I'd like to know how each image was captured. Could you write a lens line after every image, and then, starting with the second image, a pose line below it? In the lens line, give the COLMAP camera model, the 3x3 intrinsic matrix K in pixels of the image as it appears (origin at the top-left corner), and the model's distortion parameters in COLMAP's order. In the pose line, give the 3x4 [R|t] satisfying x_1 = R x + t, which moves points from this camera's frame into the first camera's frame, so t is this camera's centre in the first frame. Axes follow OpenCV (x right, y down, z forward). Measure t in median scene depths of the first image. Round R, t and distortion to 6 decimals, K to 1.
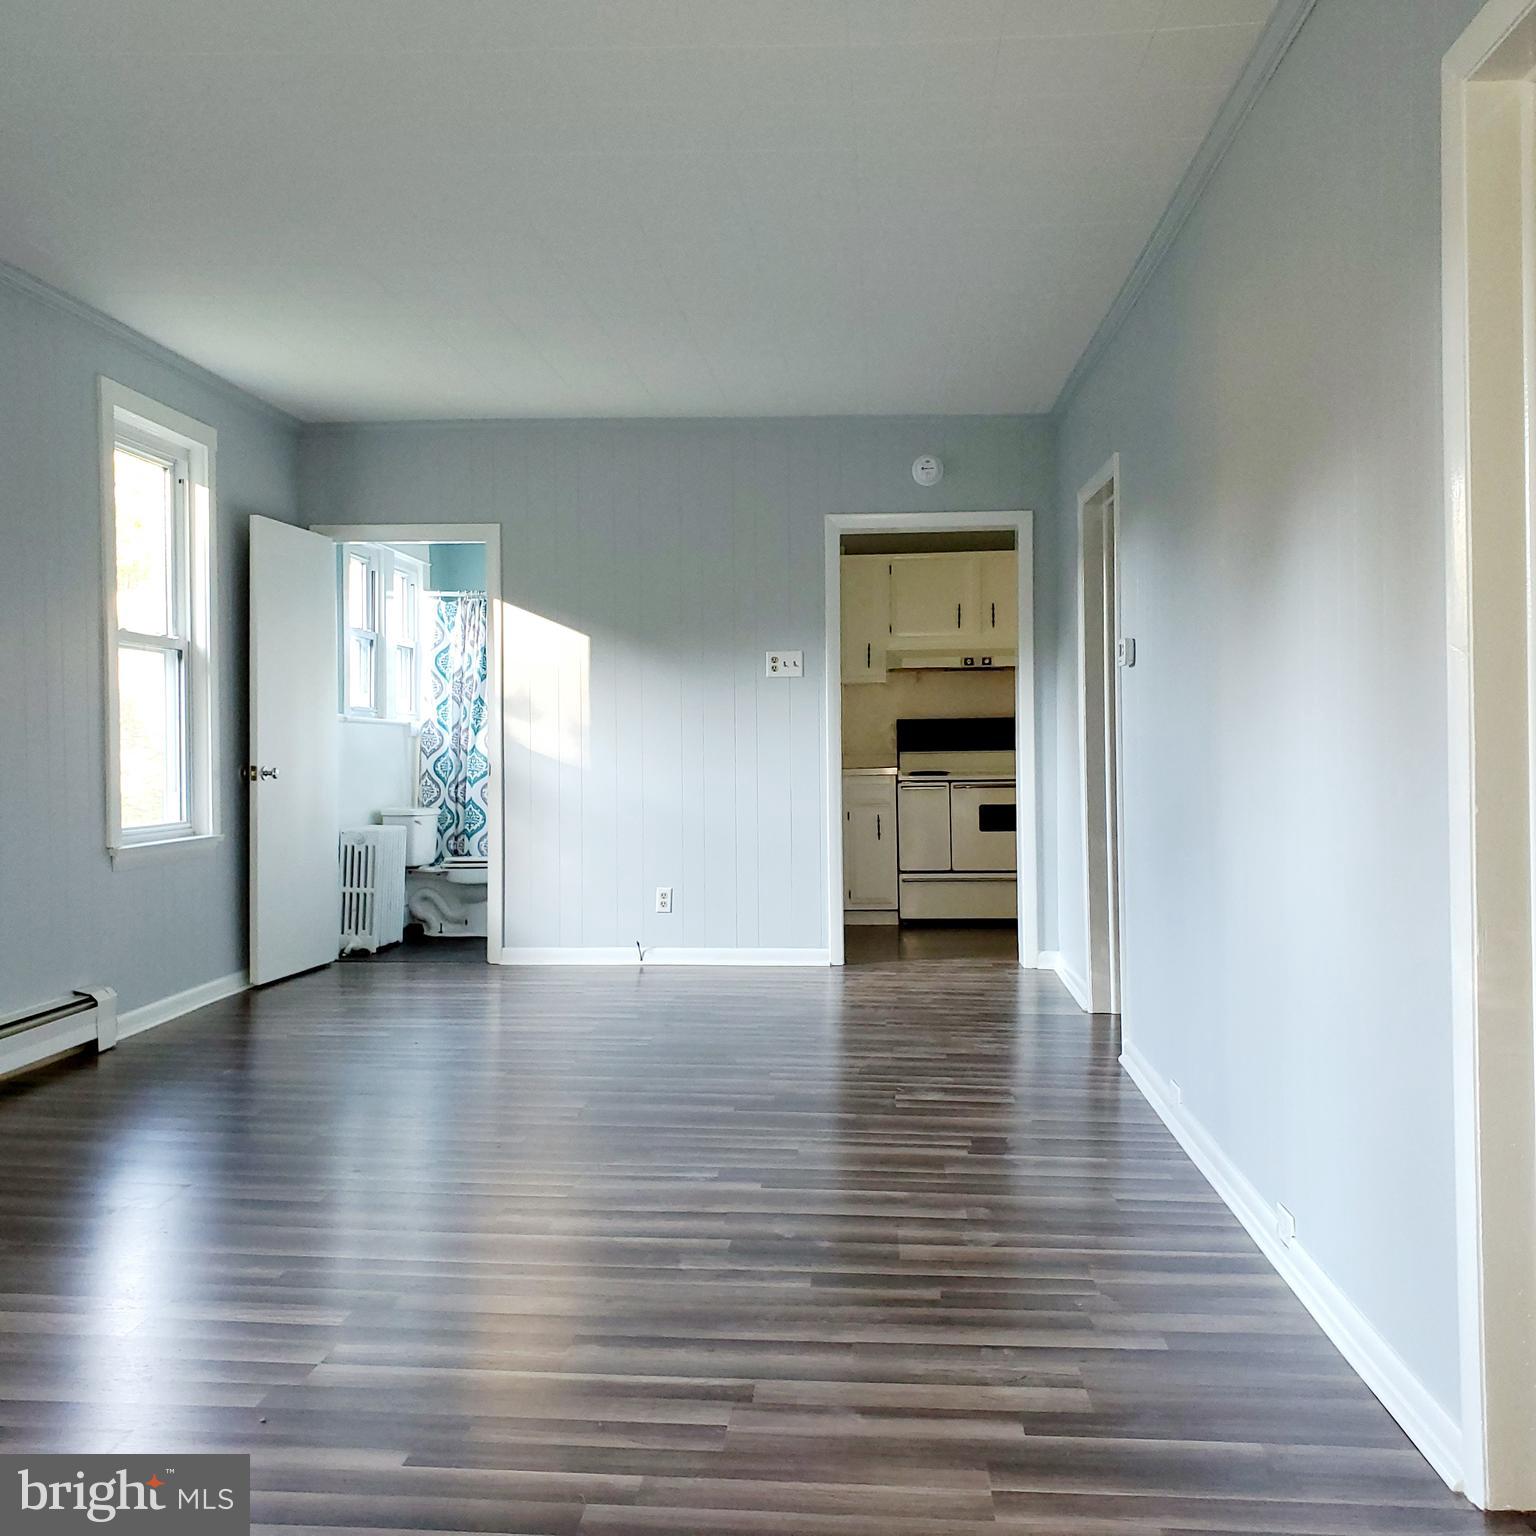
lens RADIAL K [[1478.6, 0, 764.4], [0, 1478.6, 762.6], [0, 0, 1]] dist [-0.013611, -0.015575]
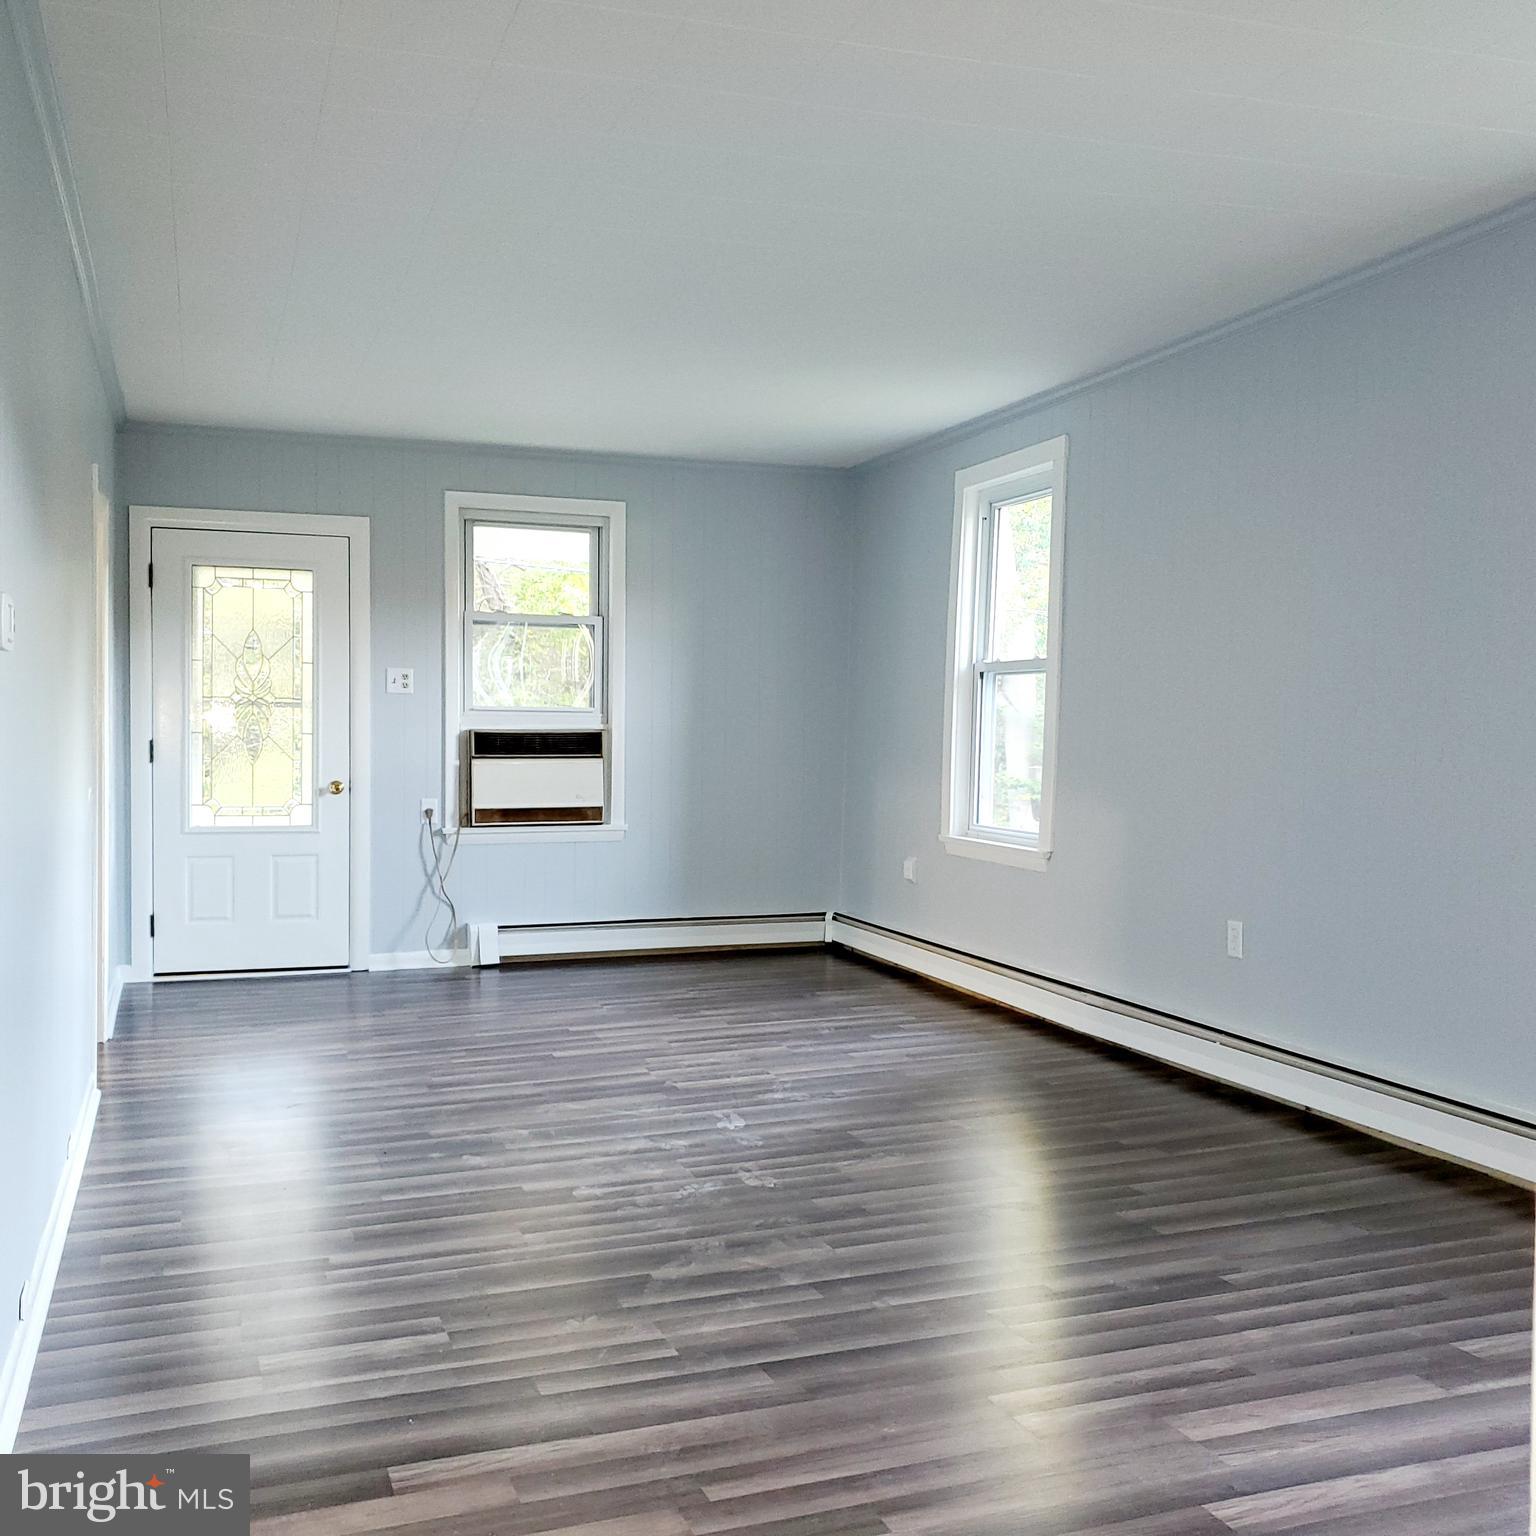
lens RADIAL K [[1478.6, 0, 764.4], [0, 1478.6, 762.6], [0, 0, 1]] dist [-0.013611, -0.015575]
pose [[-0.903819, 0.001306, -0.427912, 0.333352], [-0.012343, 0.999500, 0.029120, -0.067318], [0.427736, 0.031601, -0.903351, 2.266099]]
